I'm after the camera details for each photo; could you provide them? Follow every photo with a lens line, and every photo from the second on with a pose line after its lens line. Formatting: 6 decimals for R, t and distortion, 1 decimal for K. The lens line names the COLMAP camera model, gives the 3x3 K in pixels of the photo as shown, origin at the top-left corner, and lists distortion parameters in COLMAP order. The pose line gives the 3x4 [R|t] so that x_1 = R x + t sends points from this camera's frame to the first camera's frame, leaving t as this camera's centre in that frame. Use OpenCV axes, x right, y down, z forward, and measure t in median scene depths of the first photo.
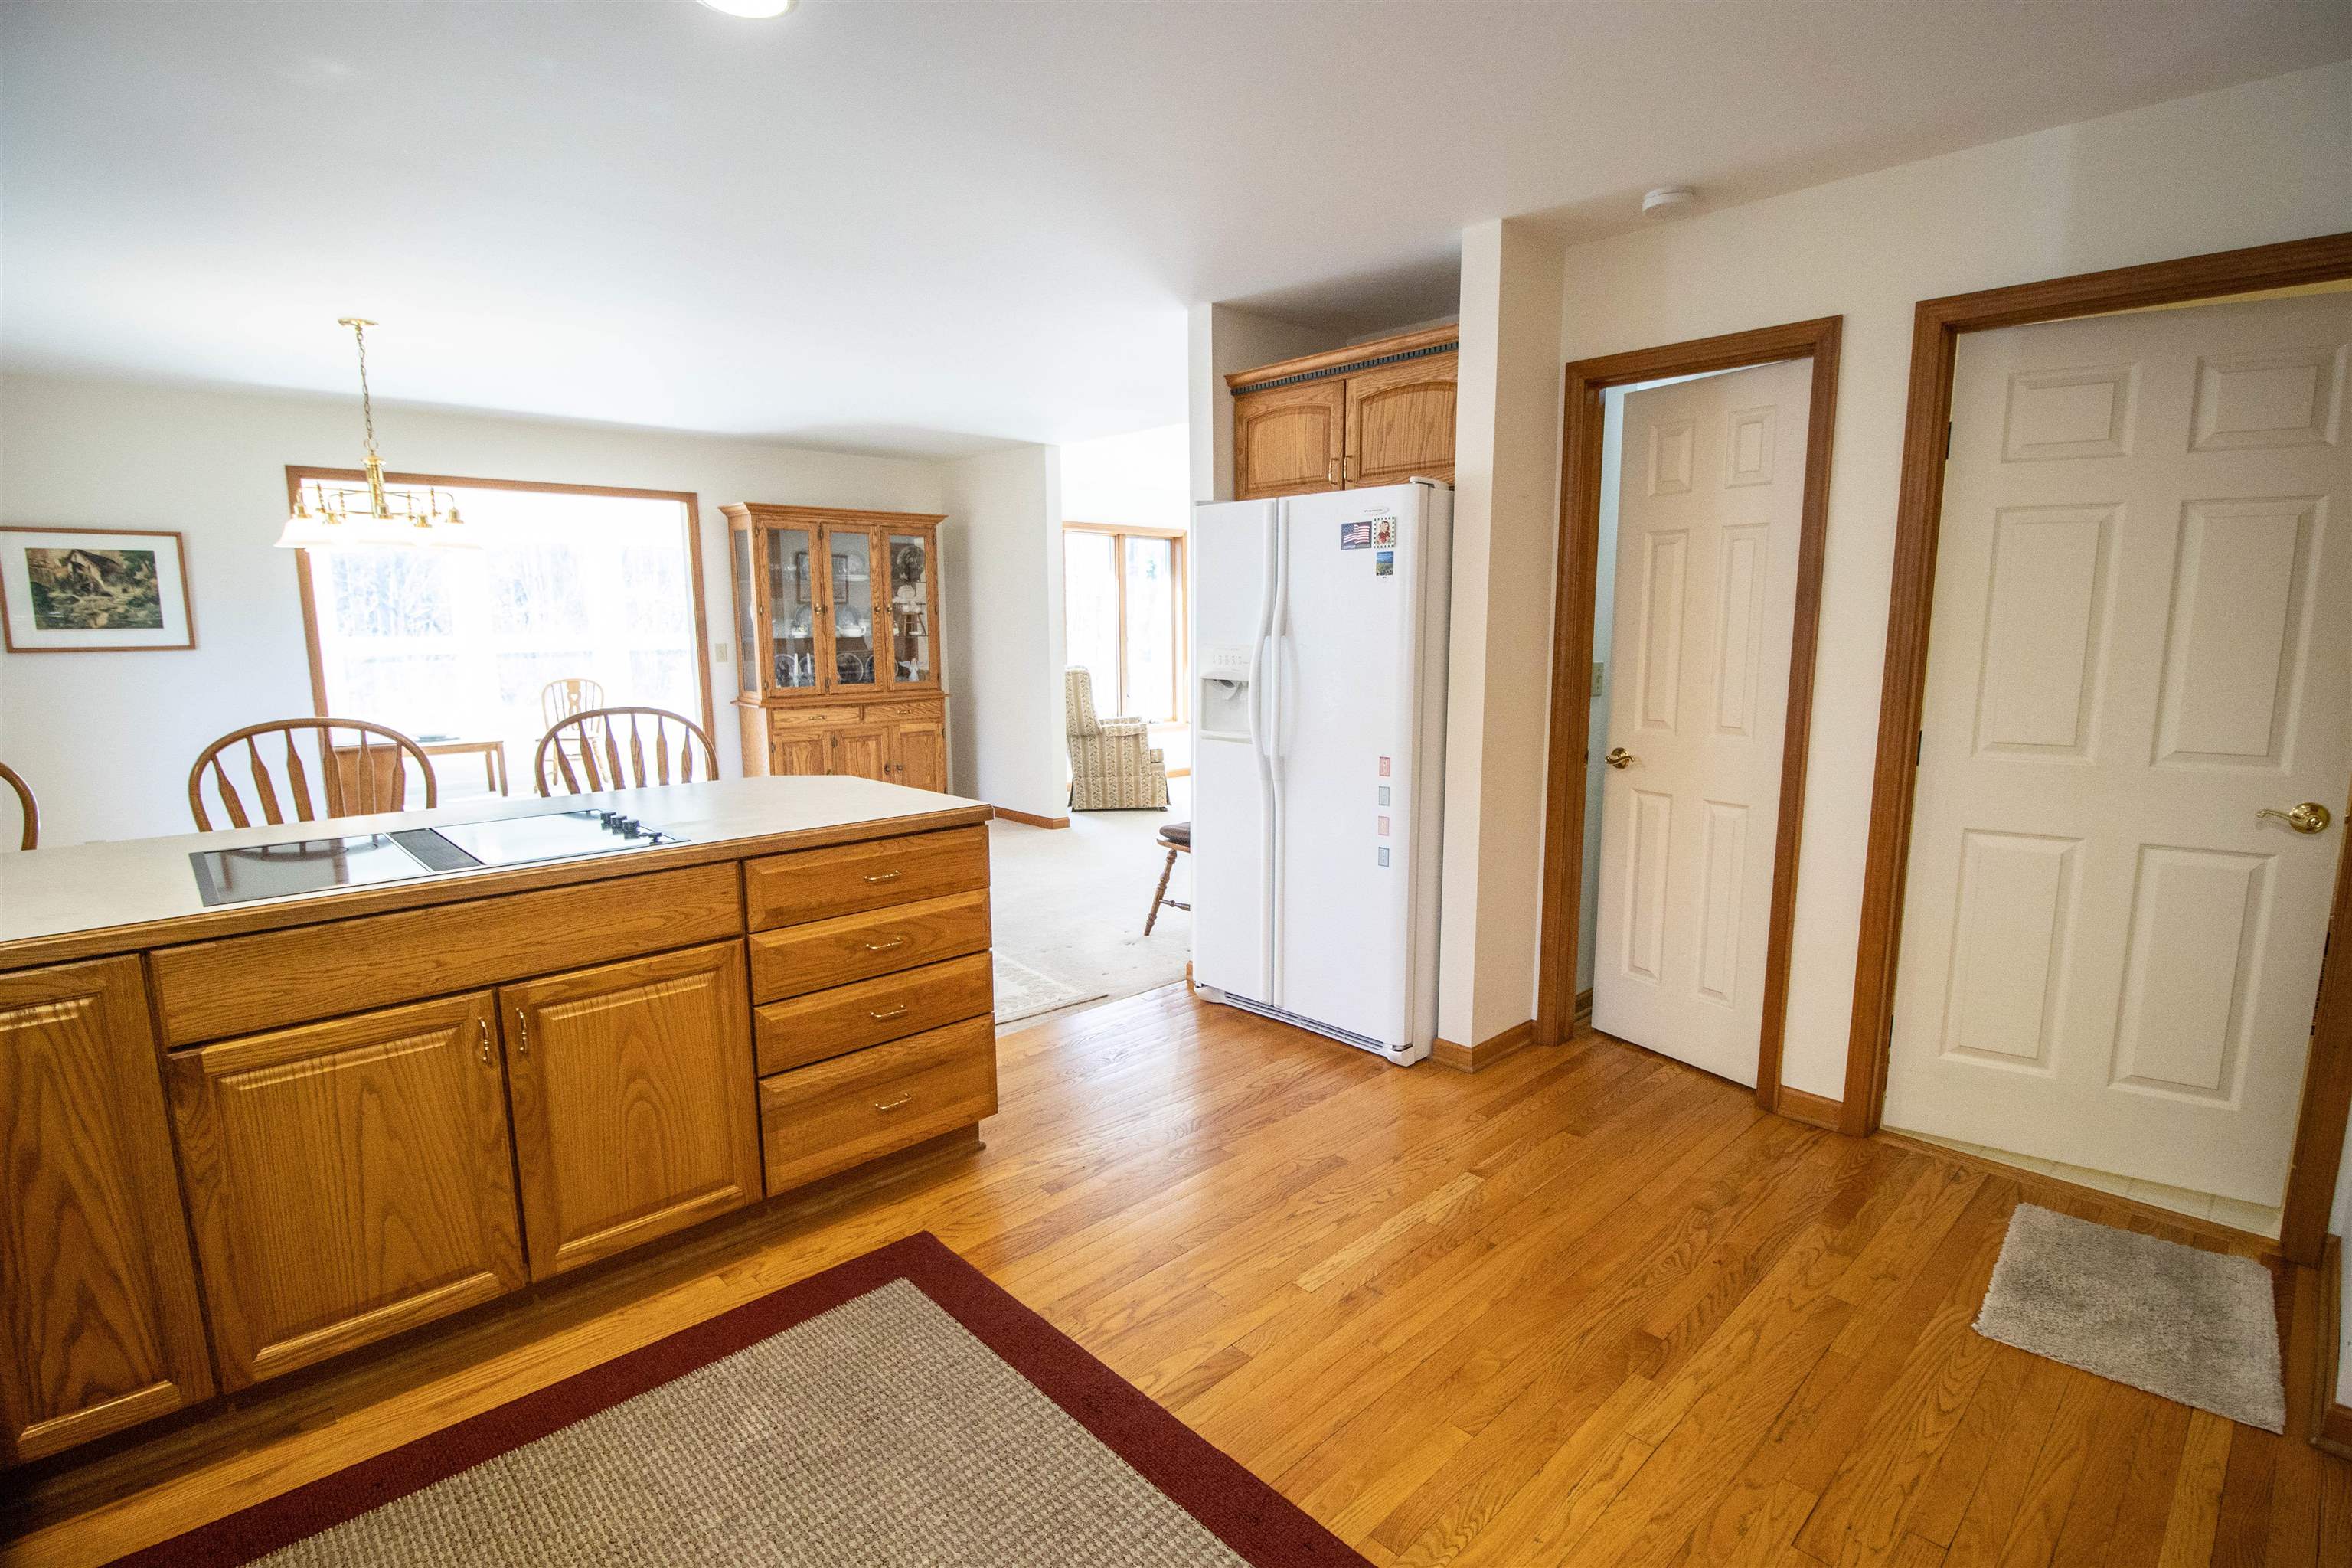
lens RADIAL K [[1107.2, 0, 1175.1], [0, 1107.2, 791.0], [0, 0, 1]] dist [-0.011592, -0.001619]
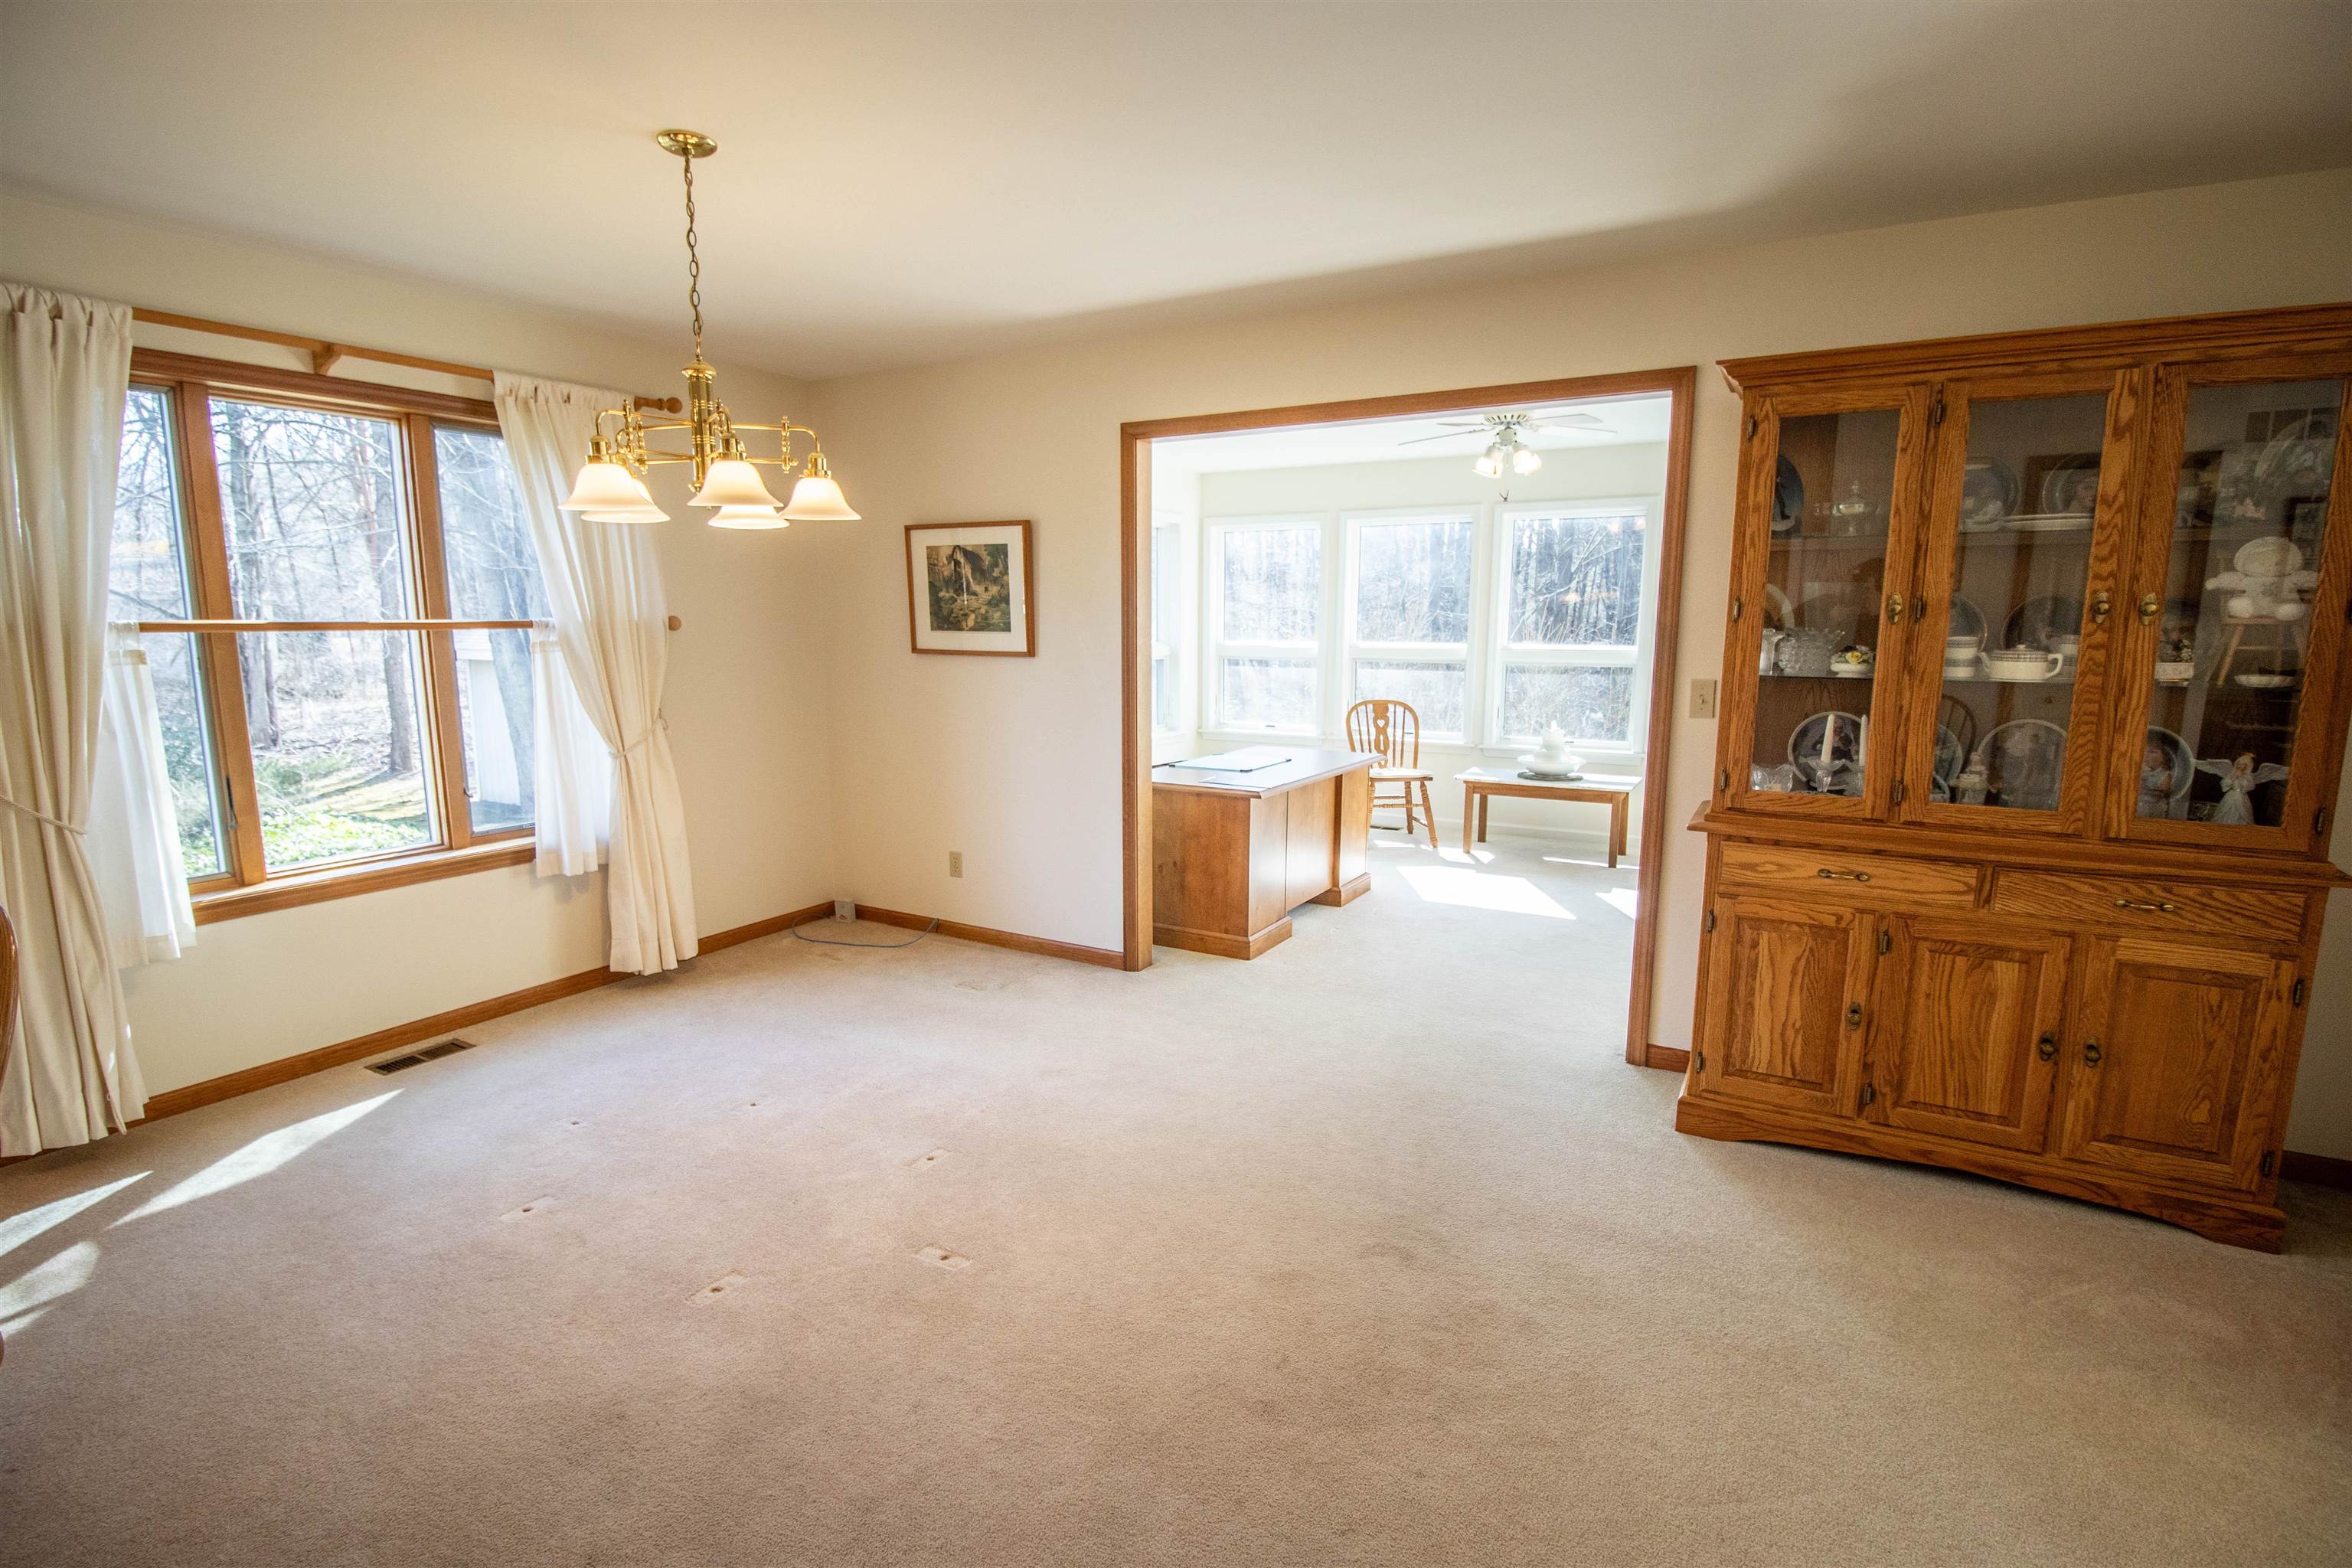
lens RADIAL K [[1107.2, 0, 1165.9], [0, 1107.2, 797.4], [0, 0, 1]] dist [-0.011592, -0.001619]
pose [[0.304275, 0.152649, -0.940274, -0.030778], [-0.152896, 0.982105, 0.109963, -0.135828], [0.940234, 0.110305, 0.322170, 0.852624]]
